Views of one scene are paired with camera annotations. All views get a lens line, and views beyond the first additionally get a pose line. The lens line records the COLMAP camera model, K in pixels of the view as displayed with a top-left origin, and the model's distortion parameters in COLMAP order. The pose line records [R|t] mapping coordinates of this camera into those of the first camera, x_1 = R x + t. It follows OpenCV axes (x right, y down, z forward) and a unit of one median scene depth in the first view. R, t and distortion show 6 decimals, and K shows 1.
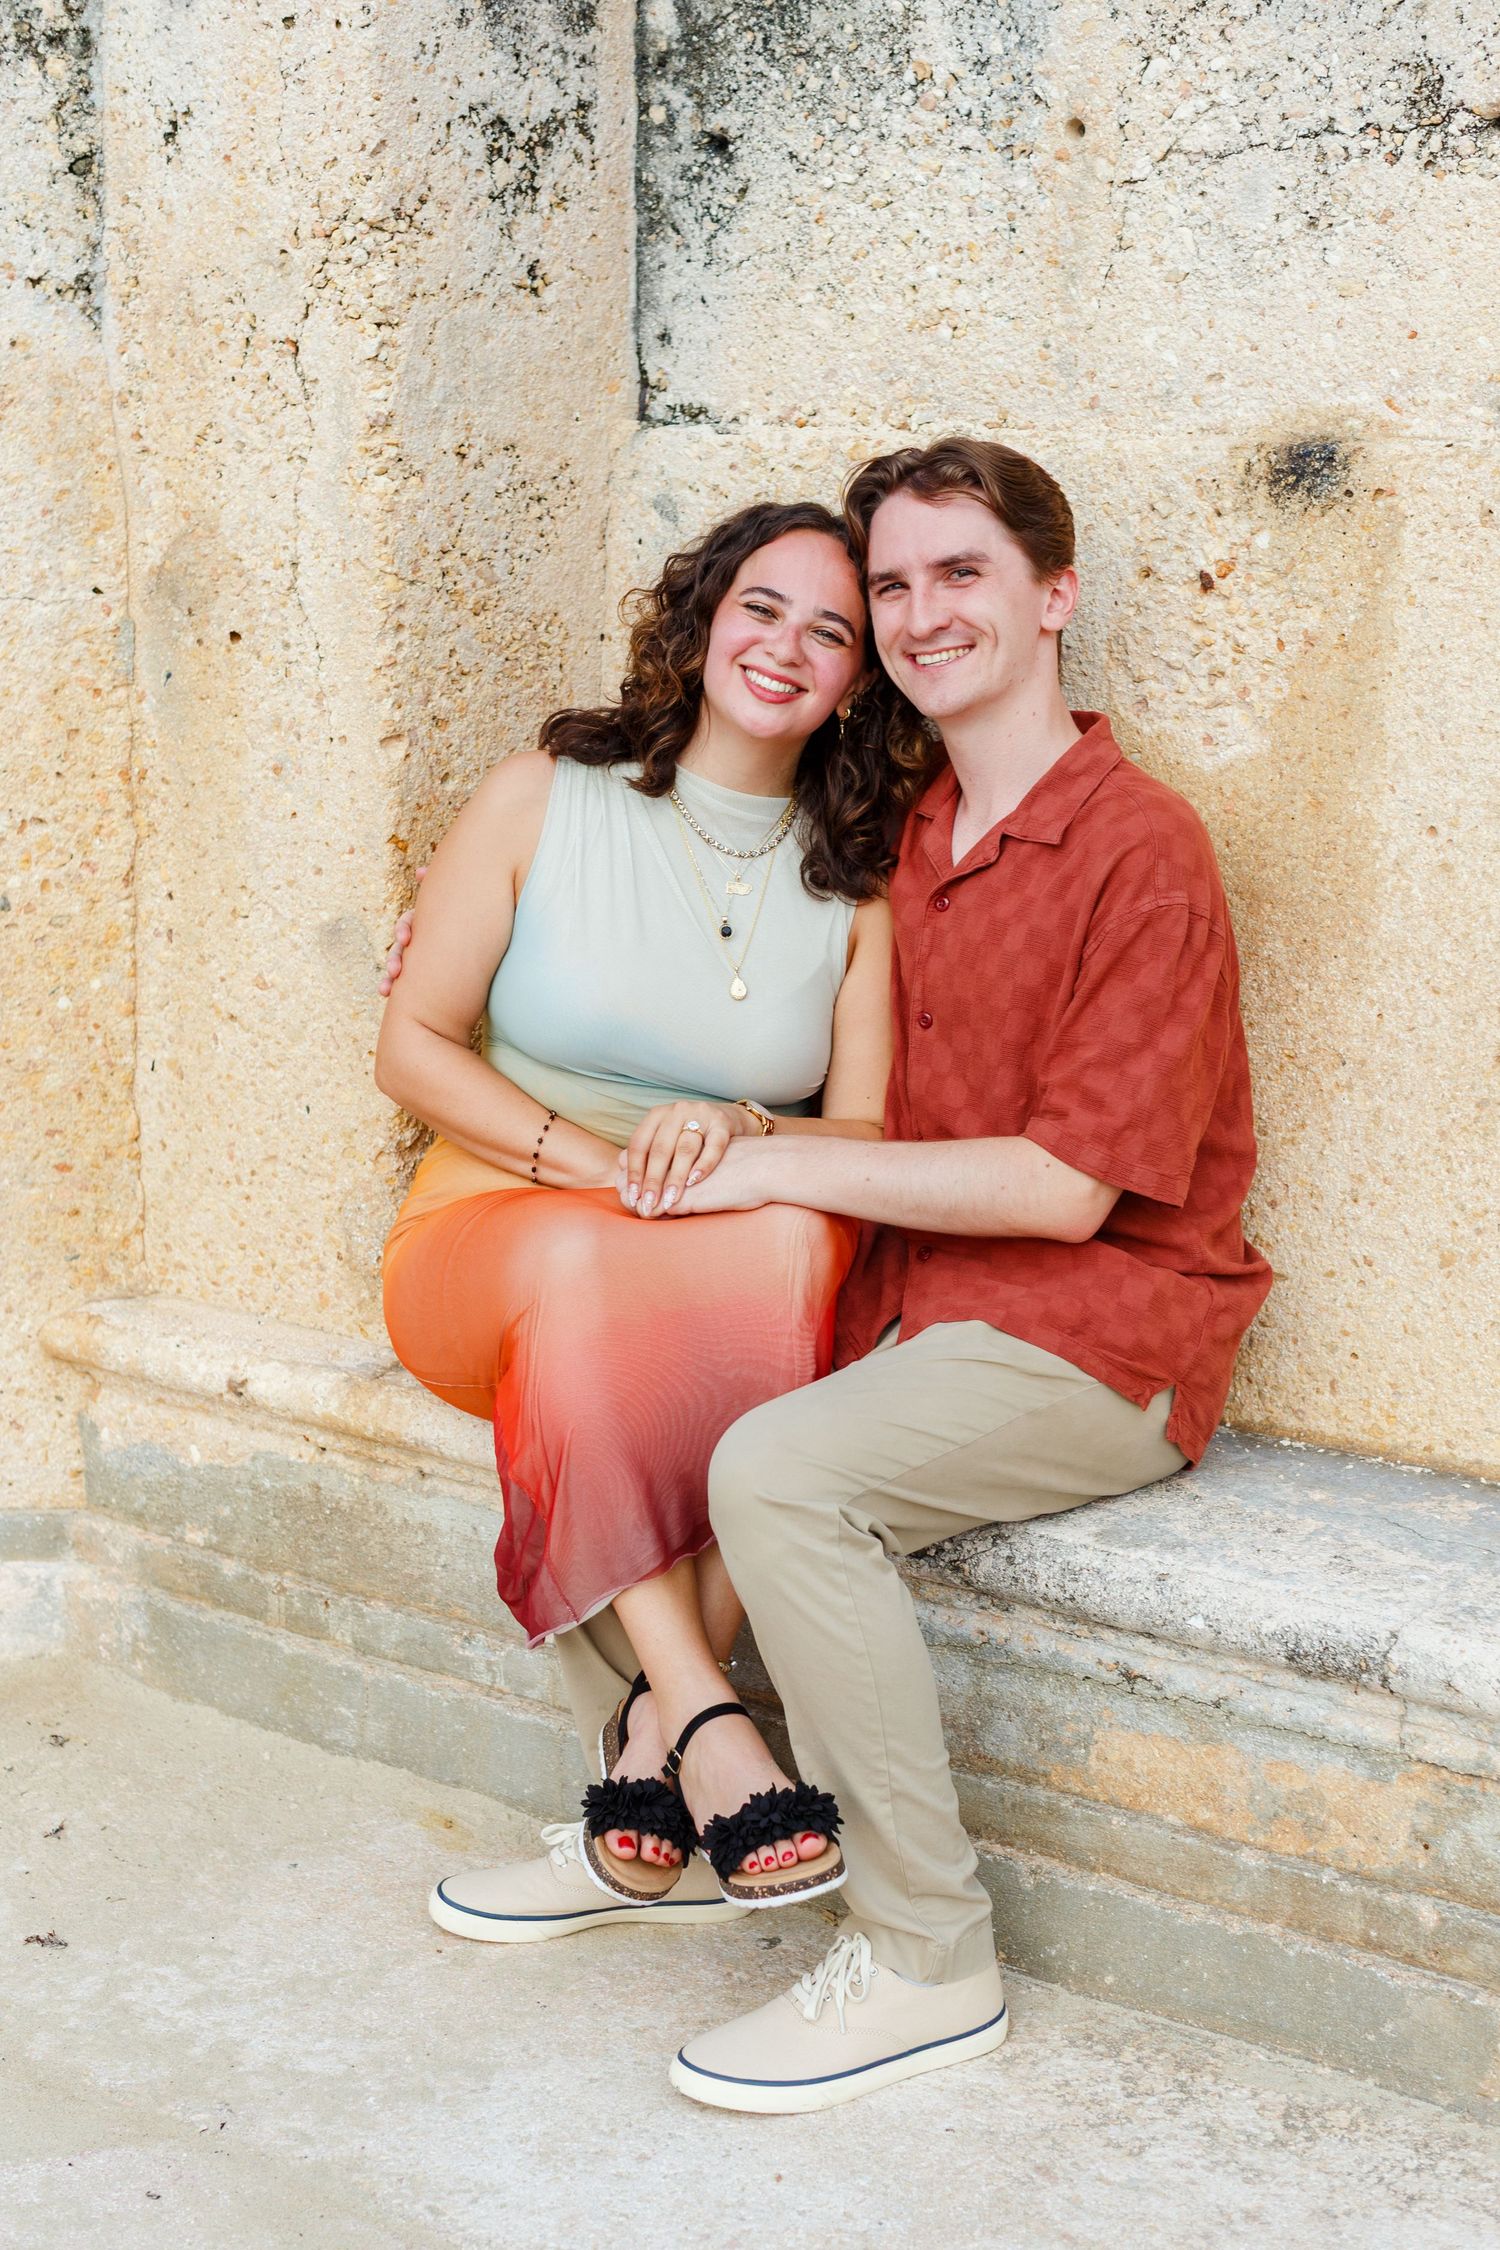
lens RADIAL K [[3259.9, 0, 742.4], [0, 3259.9, 1132.5], [0, 0, 1]] dist [0.037083, 0.000000]
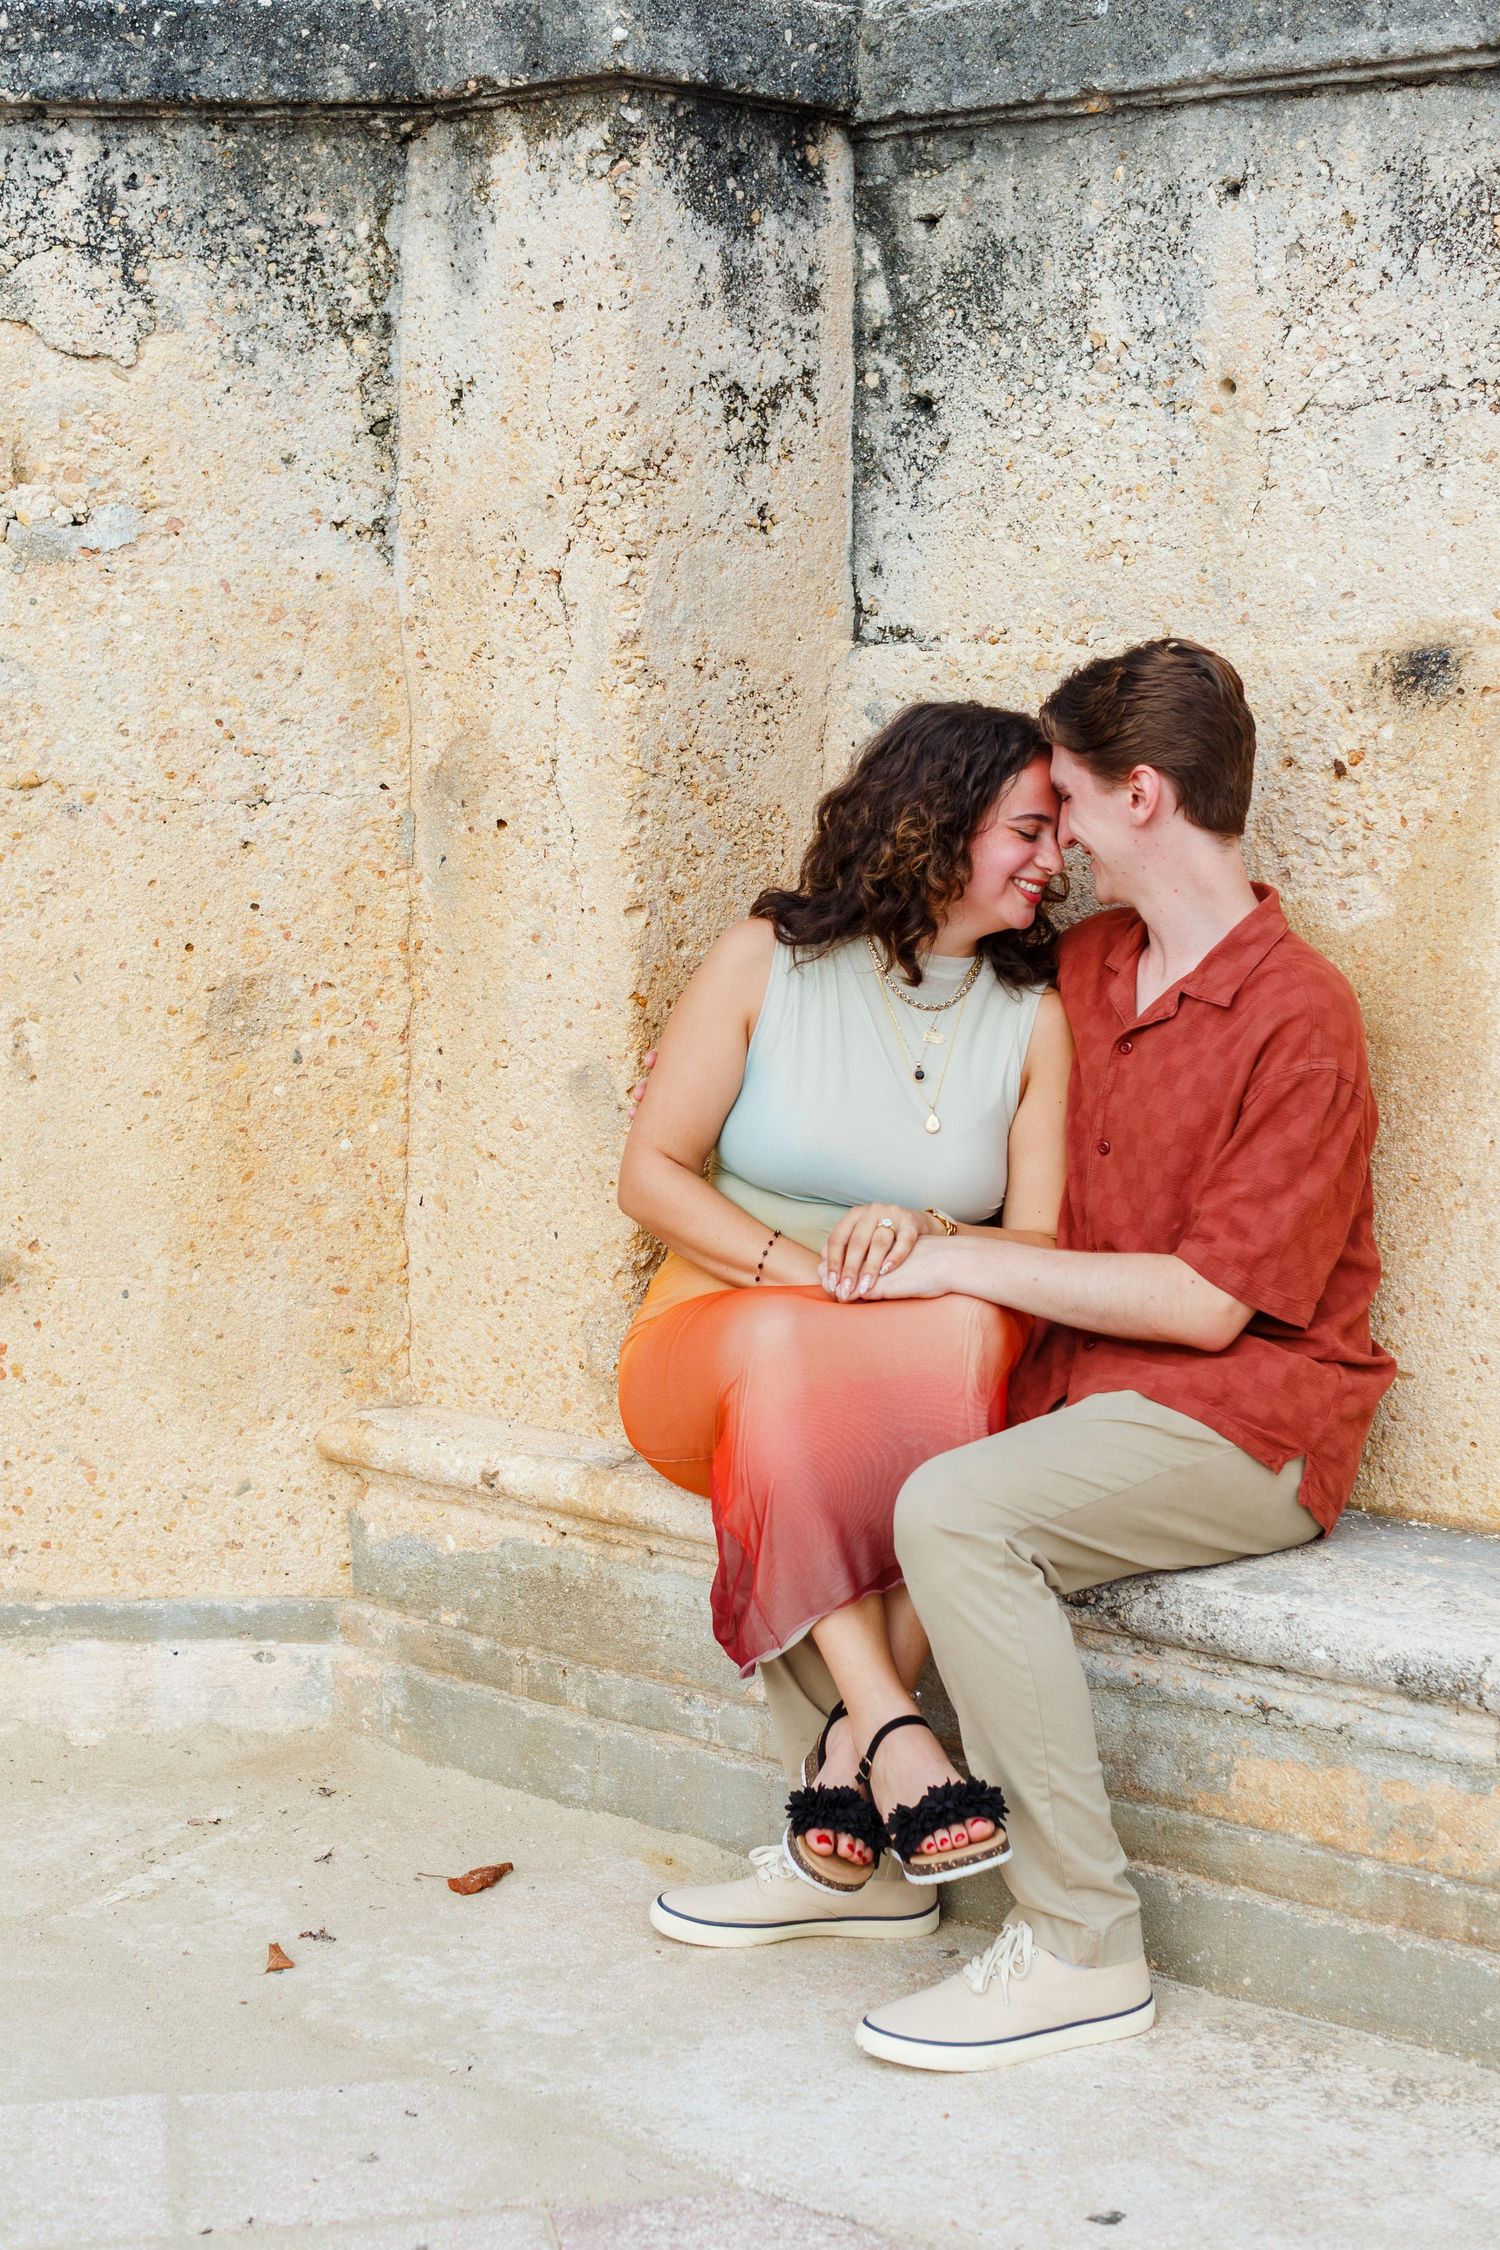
lens RADIAL K [[3259.9, 0, 755.5], [0, 3259.9, 1119.9], [0, 0, 1]] dist [0.037083, 0.000000]
pose [[0.997539, 0.007538, -0.069714, 0.017496], [-0.013443, 0.996321, -0.084639, 0.054767], [0.068820, 0.085368, 0.993970, -0.147939]]
